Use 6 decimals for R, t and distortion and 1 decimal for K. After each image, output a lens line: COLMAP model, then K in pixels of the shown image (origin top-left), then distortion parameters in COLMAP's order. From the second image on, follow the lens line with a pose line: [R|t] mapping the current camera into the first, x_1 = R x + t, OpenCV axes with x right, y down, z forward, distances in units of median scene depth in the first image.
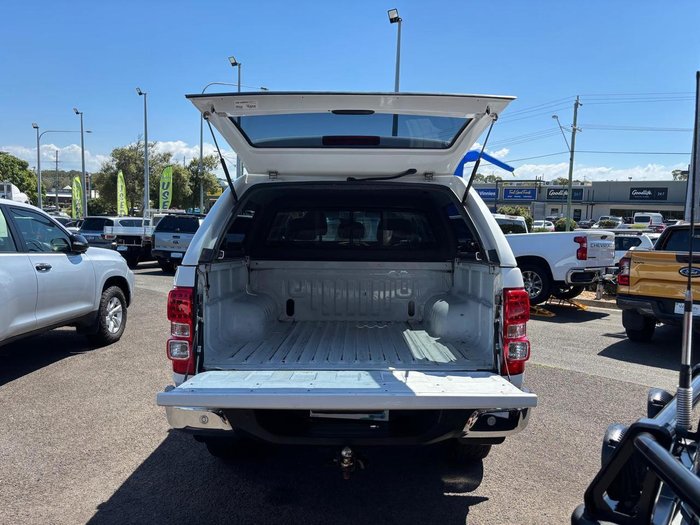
lens RADIAL K [[533.1, 0, 338.5], [0, 533.1, 257.0], [0, 0, 1]] dist [0.065693, -0.005309]
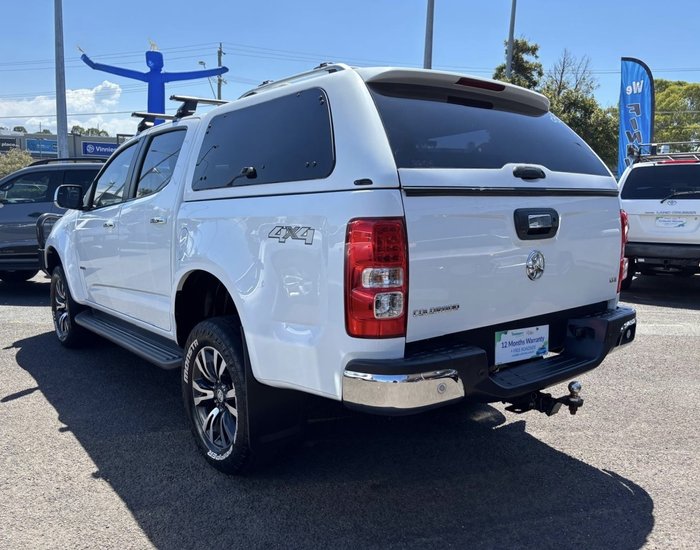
lens RADIAL K [[589.6, 0, 354.5], [0, 589.6, 266.4], [0, 0, 1]] dist [0.088336, -0.031187]
pose [[0.776364, -0.084254, 0.624628, -0.527396], [0.038191, 0.995493, 0.086810, 0.031472], [-0.629127, -0.043541, 0.776082, 0.268978]]
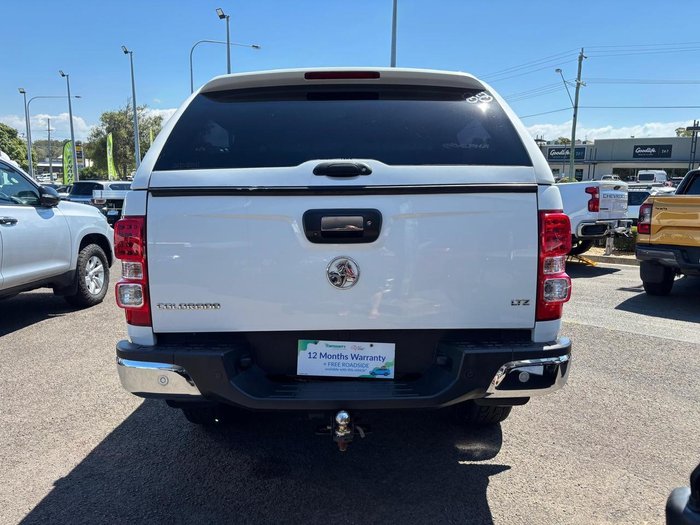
lens RADIAL K [[533.1, 0, 330.0], [0, 533.1, 253.9], [0, 0, 1]] dist [0.065693, -0.005309]
pose [[0.999746, -0.018410, -0.013024, 0.006988], [0.019114, 0.998242, 0.056112, 0.045910], [0.011968, -0.056346, 0.998340, 0.133215]]
